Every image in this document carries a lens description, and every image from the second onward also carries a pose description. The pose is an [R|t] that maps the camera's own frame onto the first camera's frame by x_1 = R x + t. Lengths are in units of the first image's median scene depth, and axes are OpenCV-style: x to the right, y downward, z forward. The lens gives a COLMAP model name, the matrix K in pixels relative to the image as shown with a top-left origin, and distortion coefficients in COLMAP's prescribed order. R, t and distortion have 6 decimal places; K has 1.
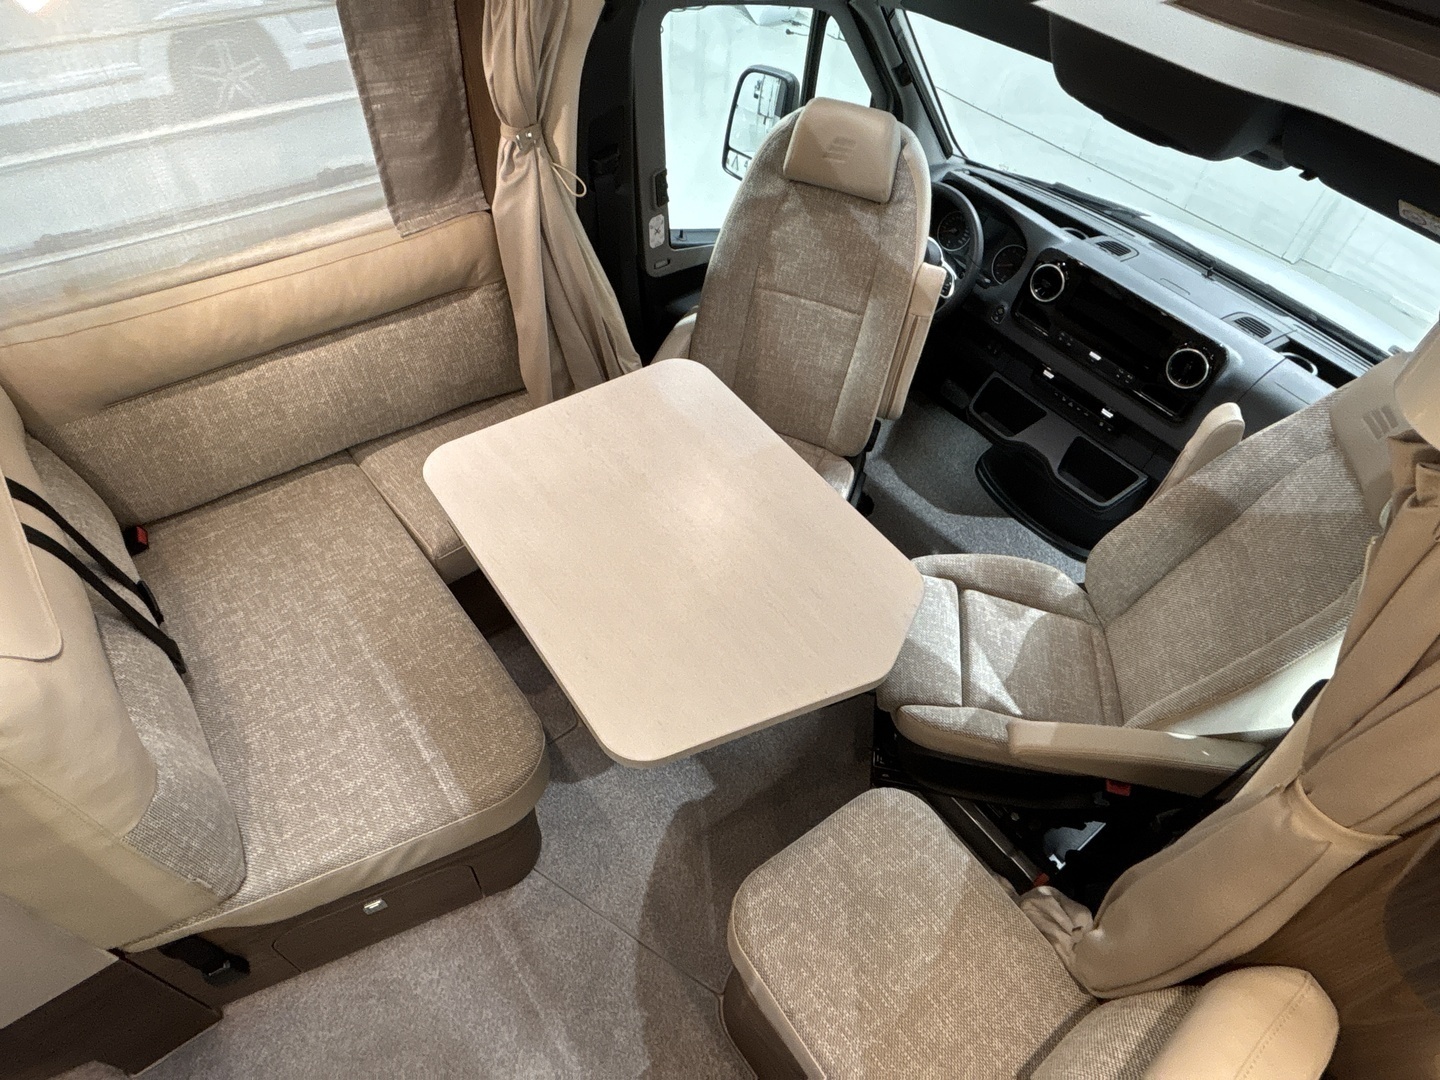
lens RADIAL K [[804.5, 0, 705.1], [0, 804.5, 541.6], [0, 0, 1]] dist [0.003837, -0.024477]
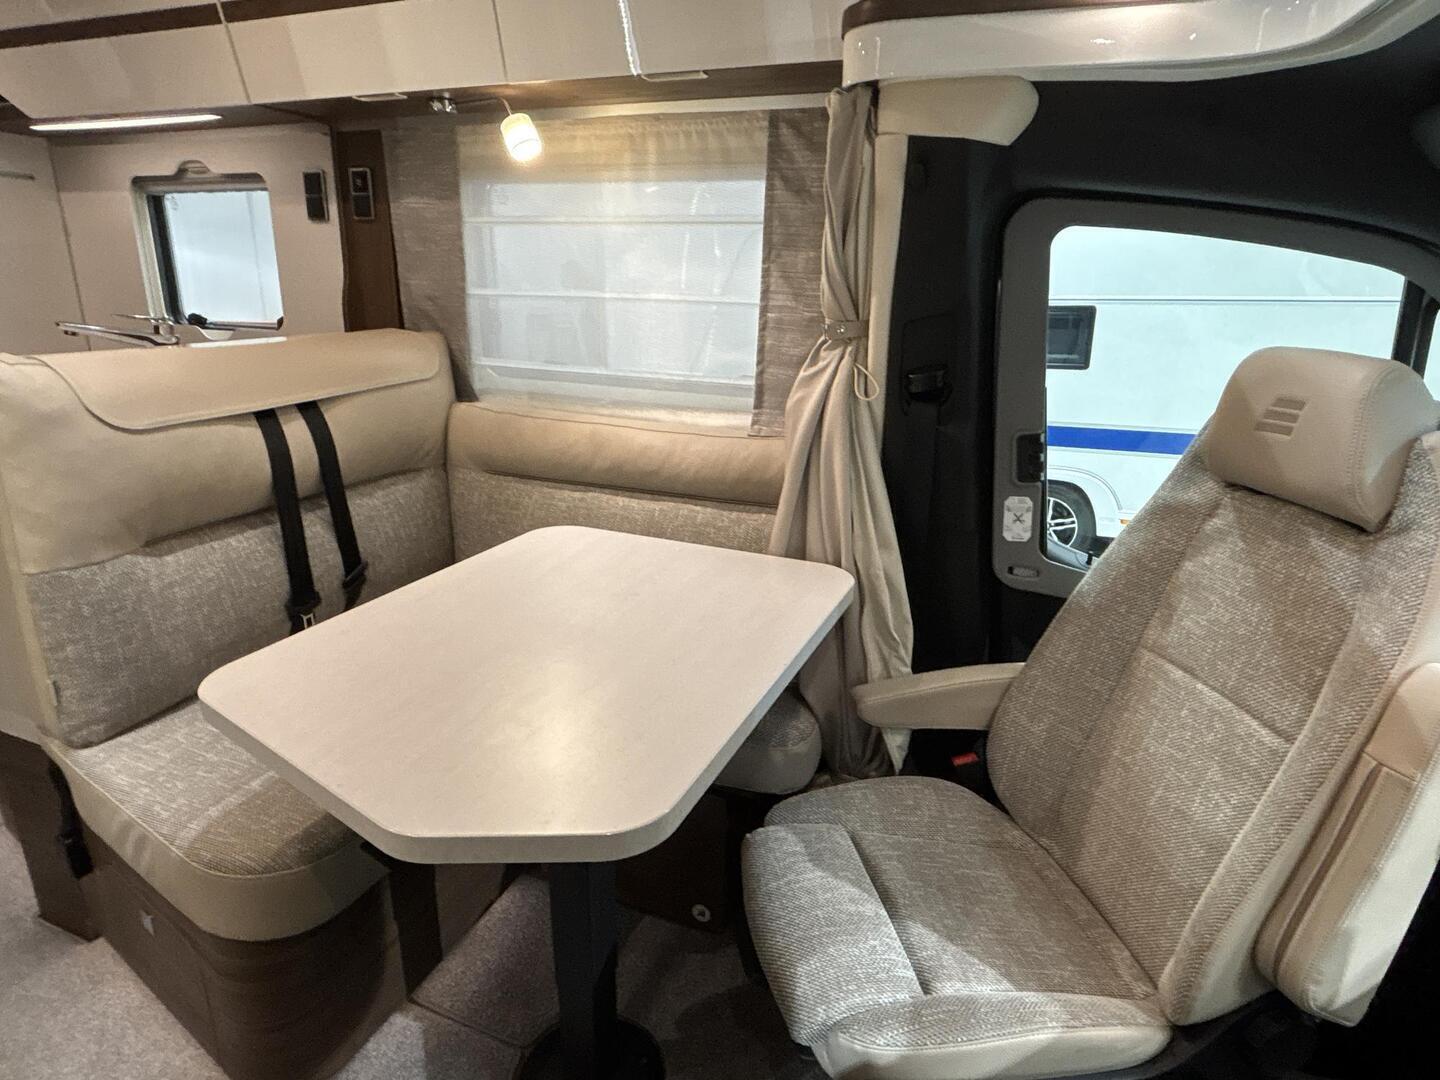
lens RADIAL K [[804.5, 0, 705.1], [0, 804.5, 541.6], [0, 0, 1]] dist [0.003837, -0.024477]
pose [[0.504631, 0.220642, -0.834665, 0.464077], [-0.652806, 0.730192, -0.201656, -0.049334], [0.564971, 0.646636, 0.512513, 0.559739]]
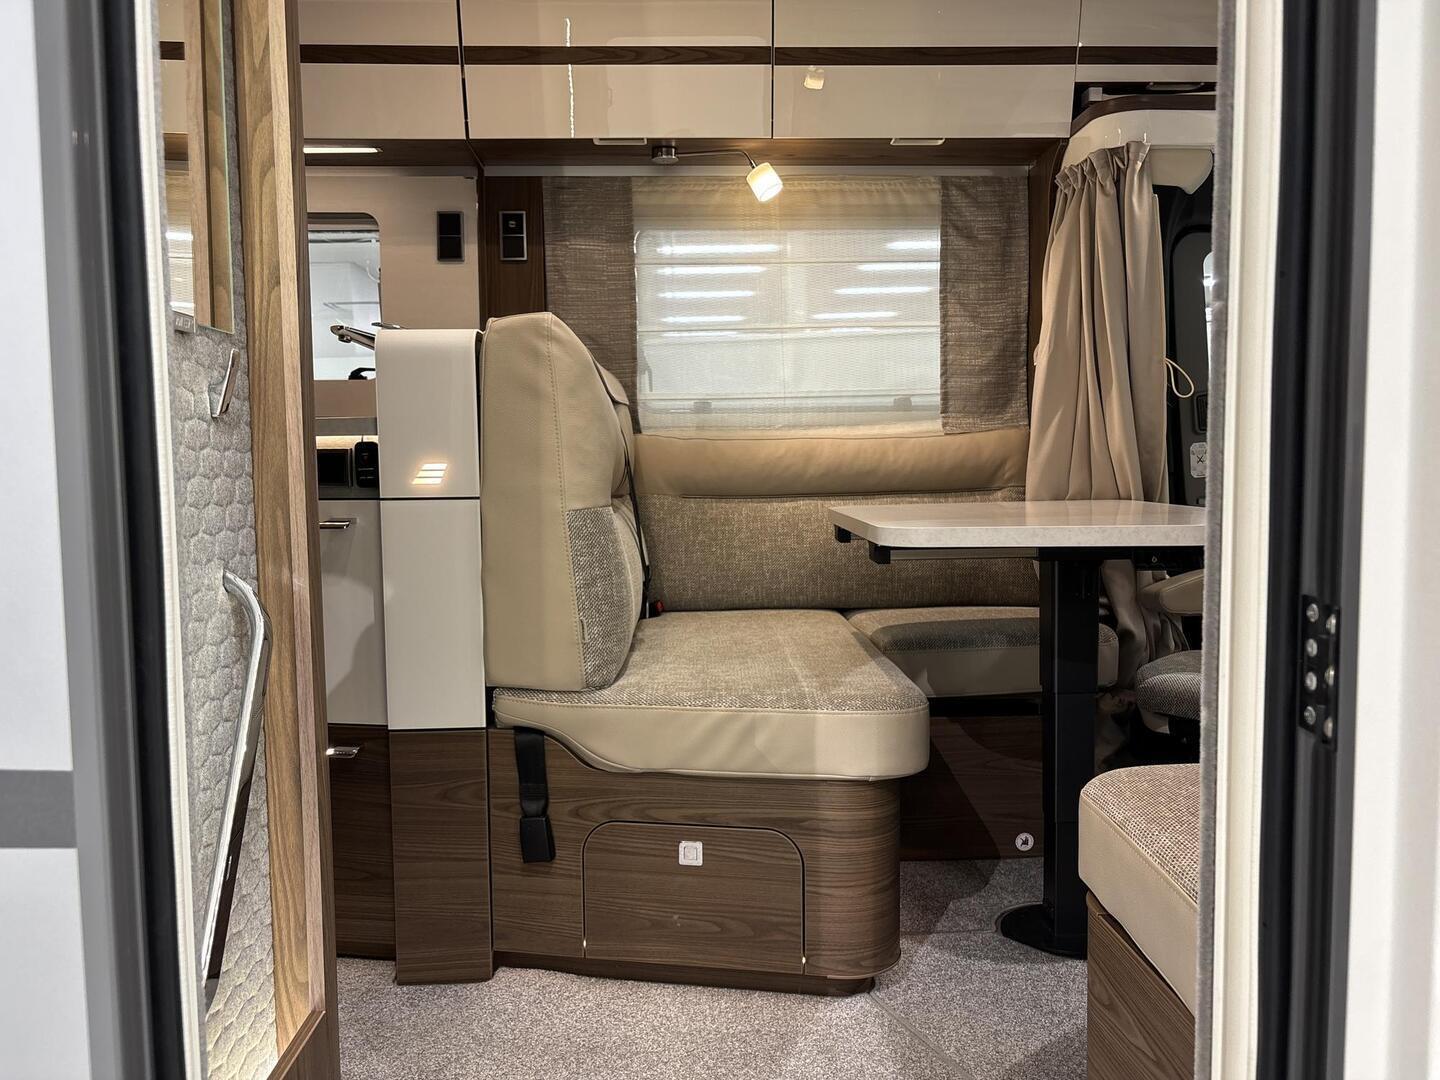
lens RADIAL K [[1093.2, 0, 728.4], [0, 1093.2, 554.7], [0, 0, 1]] dist [0.035161, -0.002307]
pose [[0.816779, -0.024470, -0.576432, 0.274134], [-0.395289, 0.704026, -0.589994, 0.808565], [0.420260, 0.709752, 0.565361, 0.110119]]
